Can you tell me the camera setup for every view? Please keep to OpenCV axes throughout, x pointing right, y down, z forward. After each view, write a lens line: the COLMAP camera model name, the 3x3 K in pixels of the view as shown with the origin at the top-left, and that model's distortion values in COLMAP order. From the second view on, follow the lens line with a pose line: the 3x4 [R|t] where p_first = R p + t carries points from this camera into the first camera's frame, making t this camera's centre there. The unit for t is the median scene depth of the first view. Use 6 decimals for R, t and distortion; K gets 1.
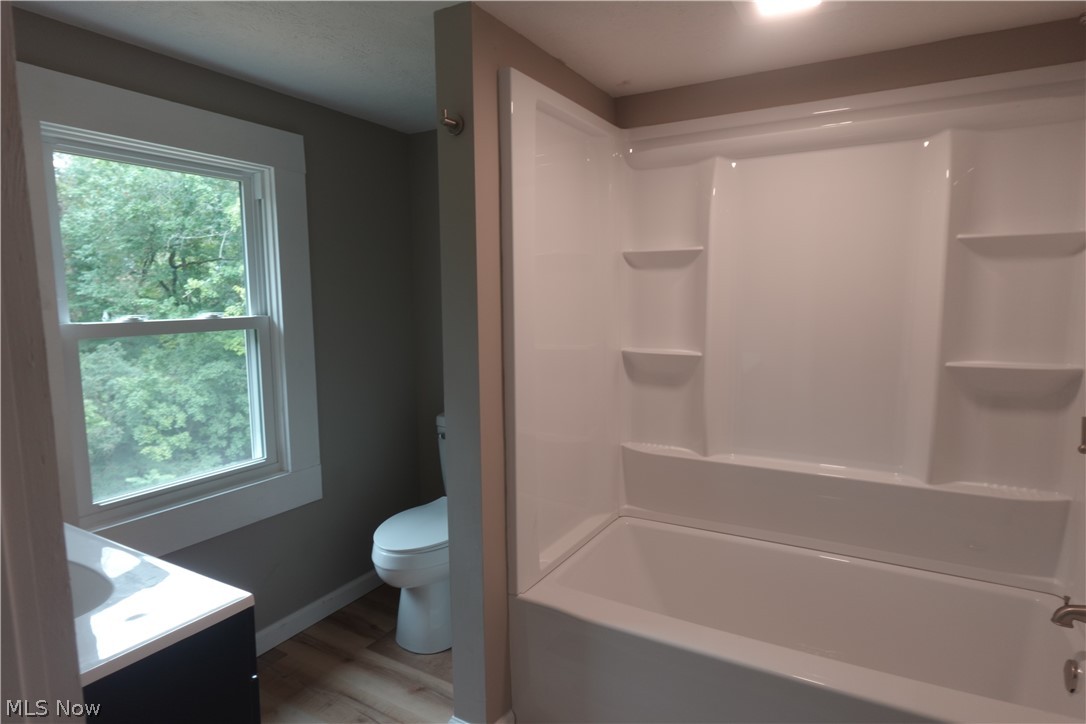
lens RADIAL K [[612.3, 0, 542.0], [0, 612.3, 364.6], [0, 0, 1]] dist [-0.002676, 0.001499]
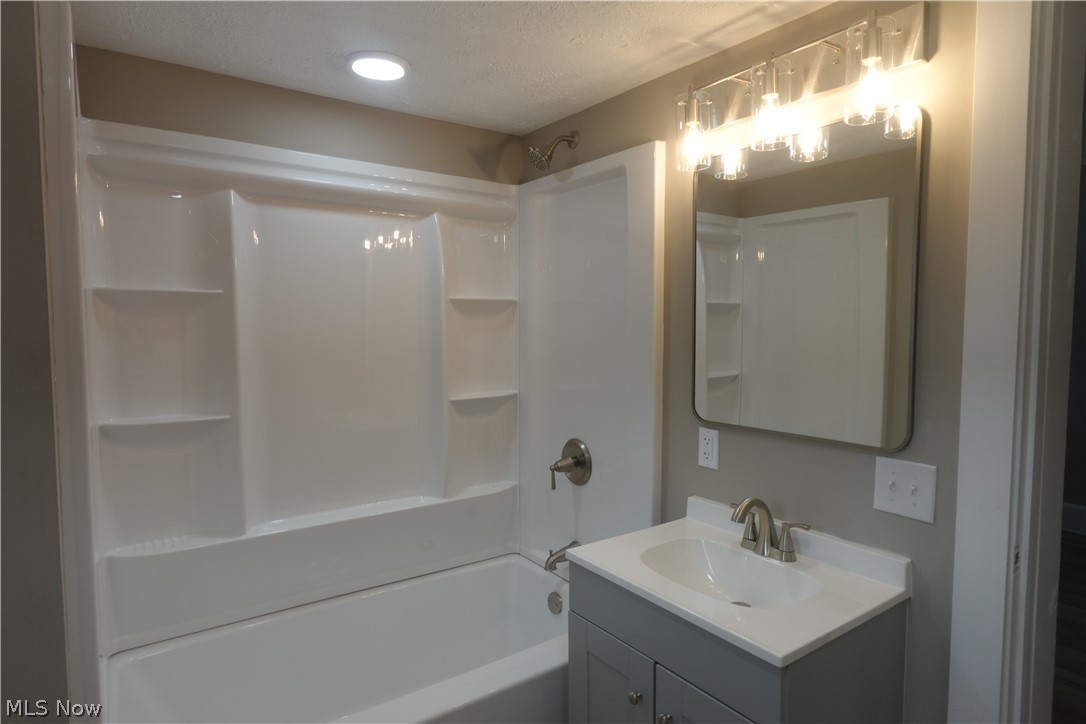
lens RADIAL K [[612.3, 0, 542.0], [0, 612.3, 364.6], [0, 0, 1]] dist [-0.002676, 0.001499]
pose [[0.423033, -0.047069, 0.904891, -0.370545], [0.095809, 0.995375, 0.006985, -0.061415], [-0.901035, 0.083742, 0.425587, 0.279028]]
